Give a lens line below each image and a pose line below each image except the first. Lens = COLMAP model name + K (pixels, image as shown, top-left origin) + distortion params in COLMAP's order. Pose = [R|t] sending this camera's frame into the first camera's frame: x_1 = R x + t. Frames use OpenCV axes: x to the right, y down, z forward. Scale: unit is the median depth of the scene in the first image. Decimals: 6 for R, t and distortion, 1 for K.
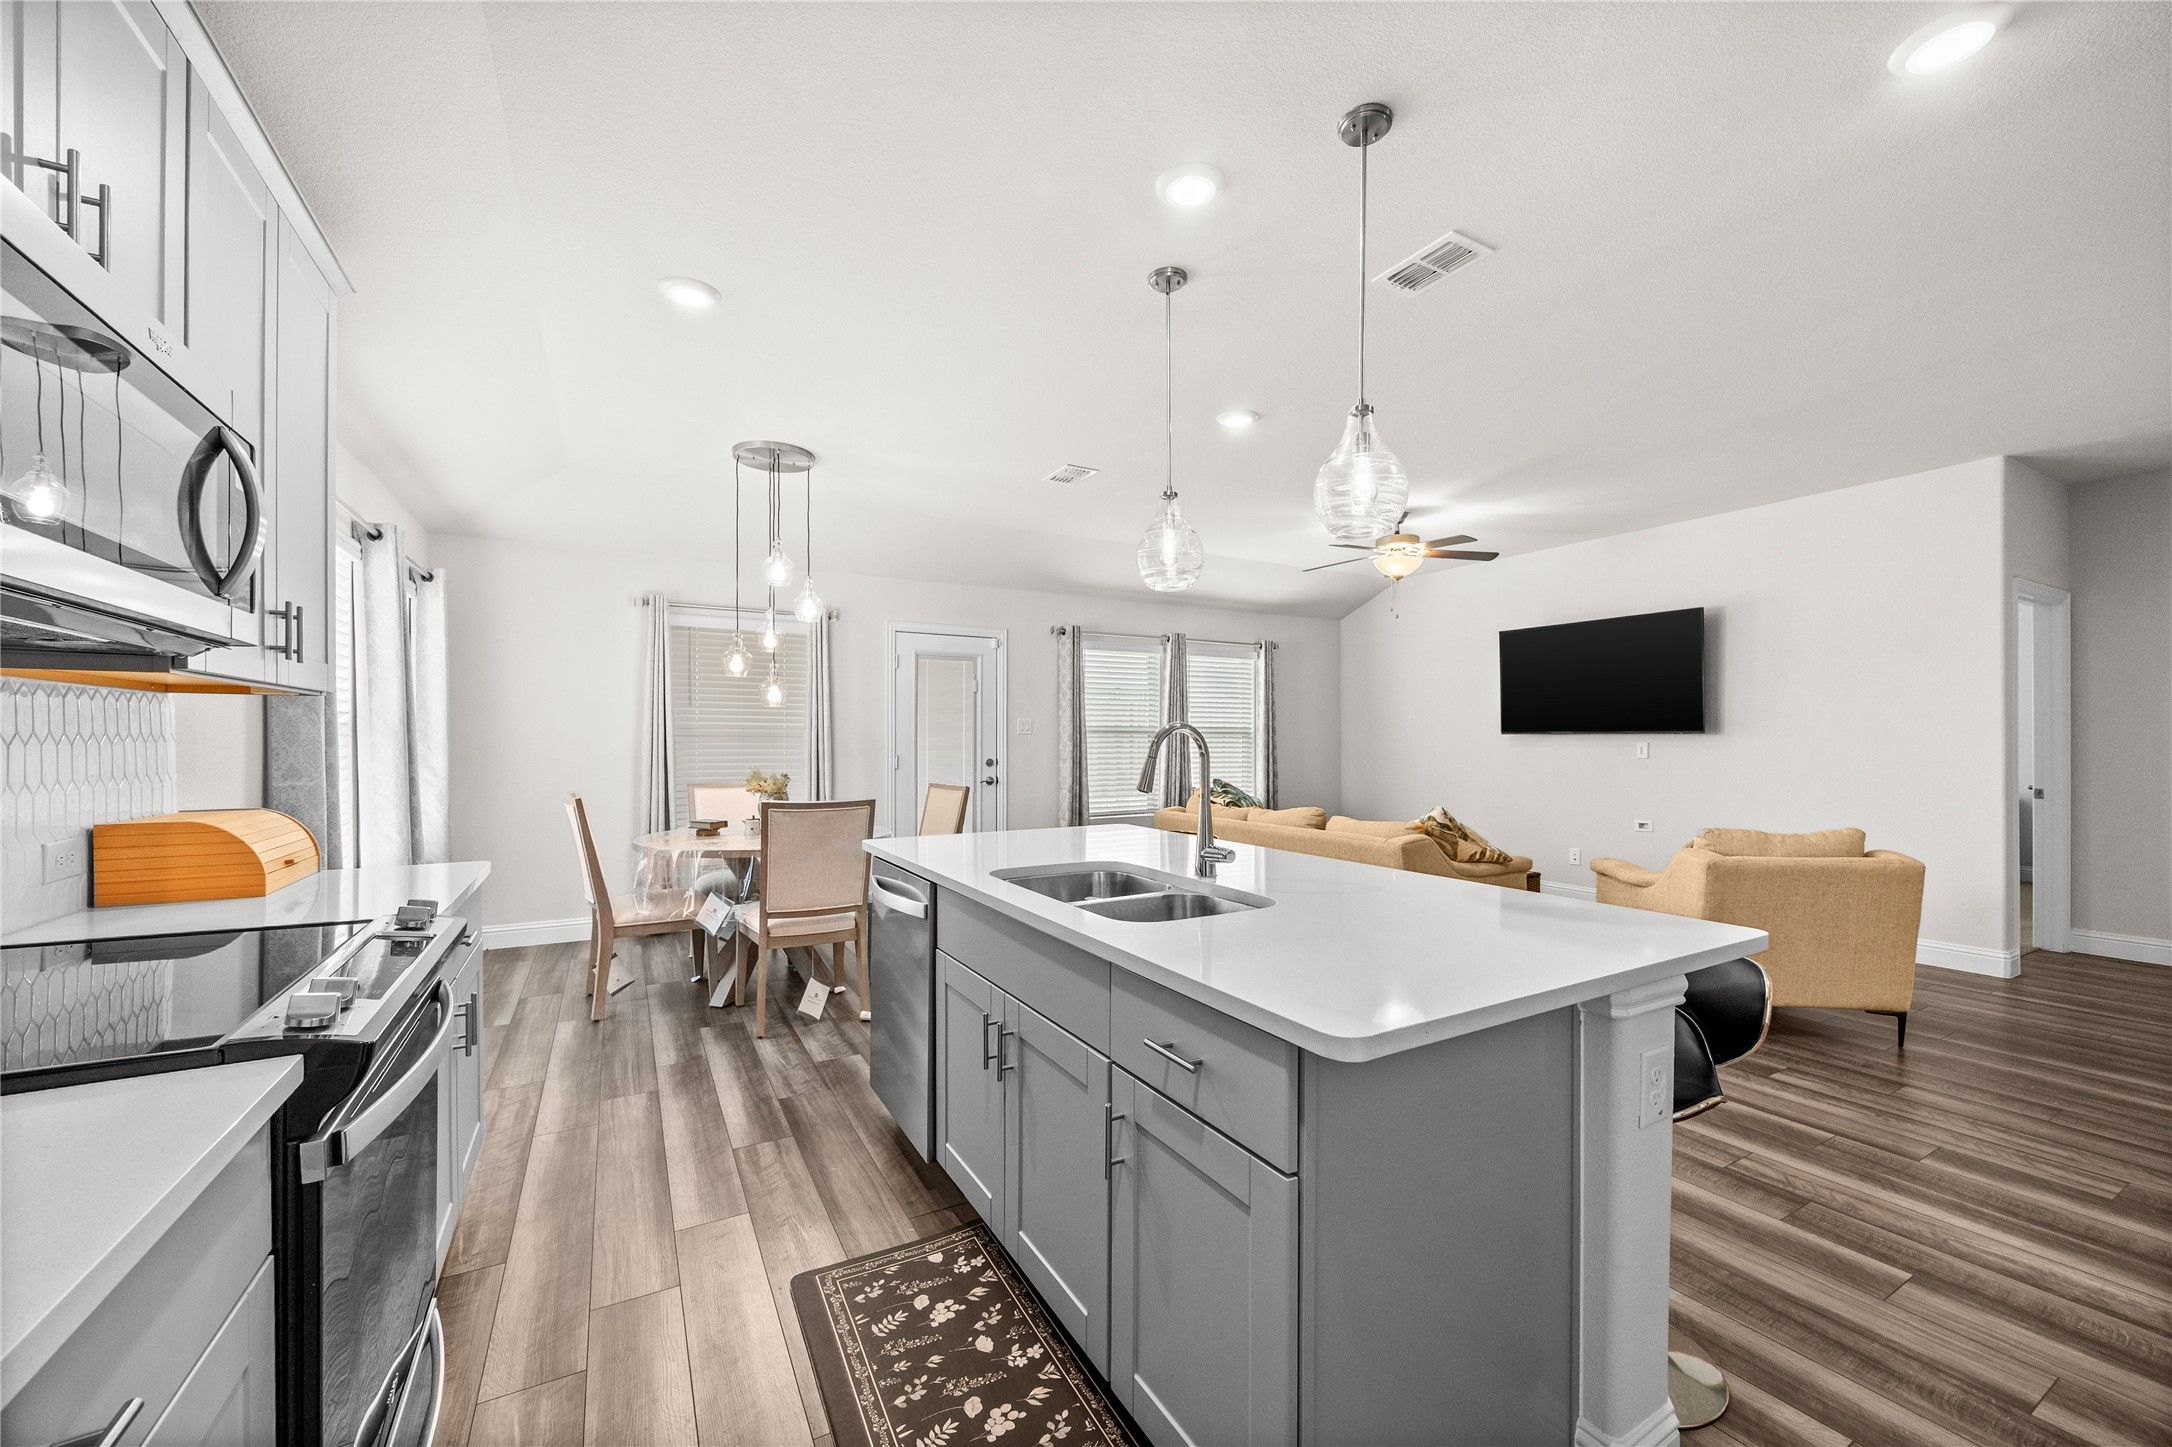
lens RADIAL K [[839.5, 0, 1087.4], [0, 839.5, 737.3], [0, 0, 1]] dist [-0.000505, -0.000111]
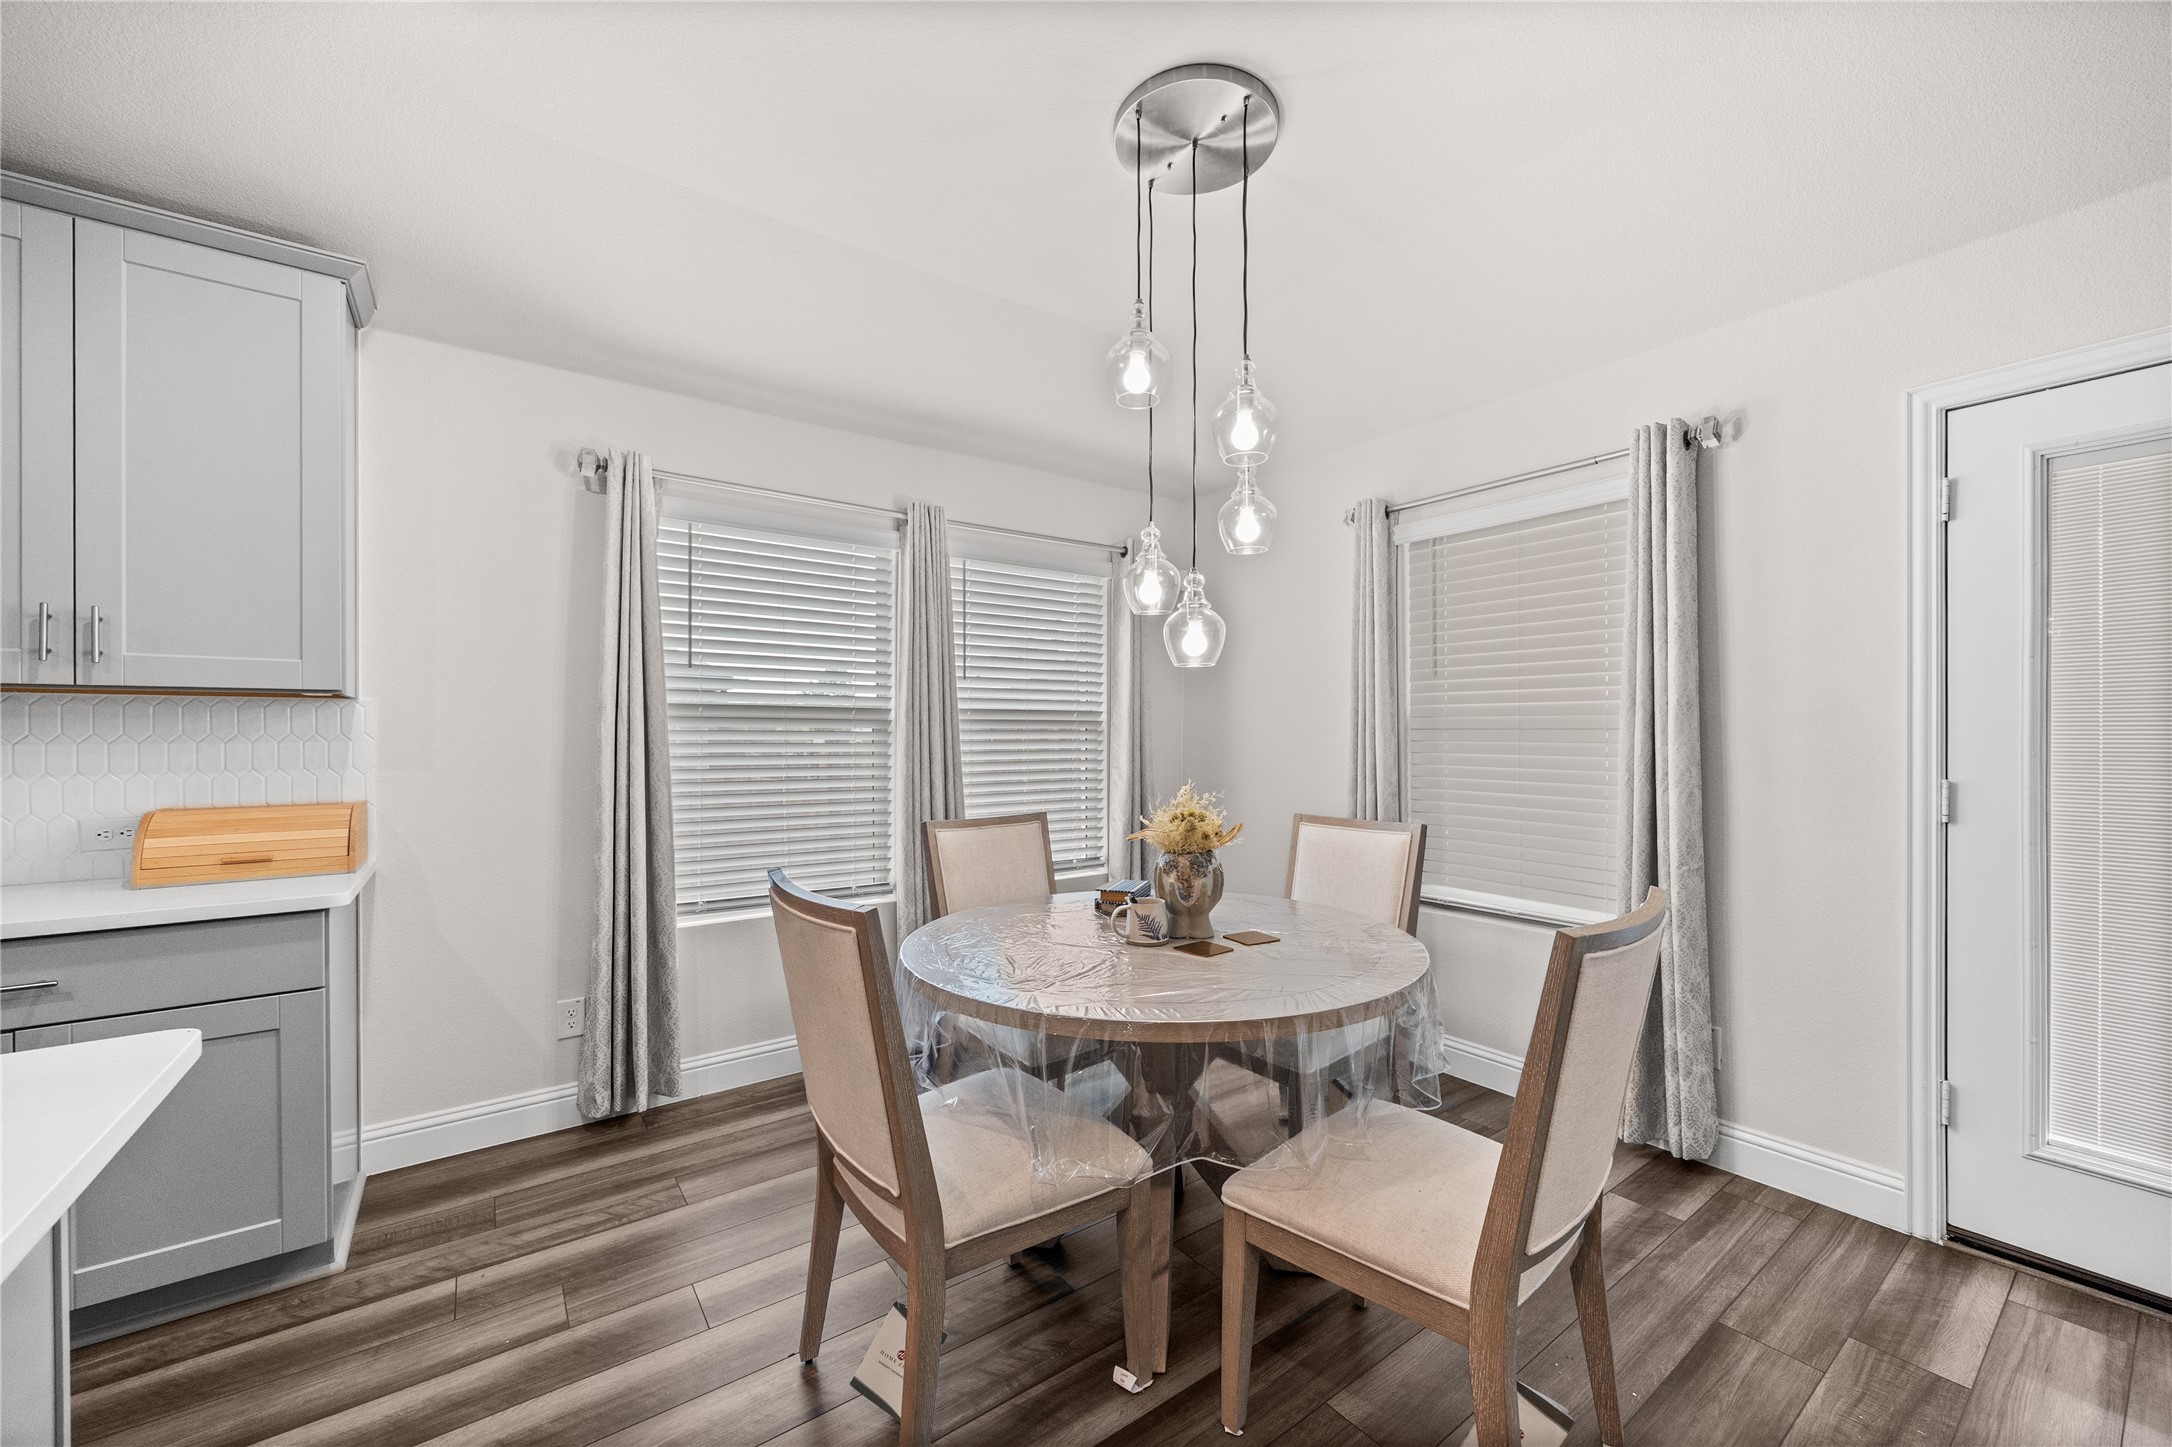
lens RADIAL K [[839.5, 0, 1087.4], [0, 839.5, 737.3], [0, 0, 1]] dist [-0.000505, -0.000111]
pose [[0.119935, -0.002087, -0.992780, 0.126702], [0.004902, 0.999987, -0.001510, 0.003884], [0.992770, -0.004685, 0.119943, 1.304180]]
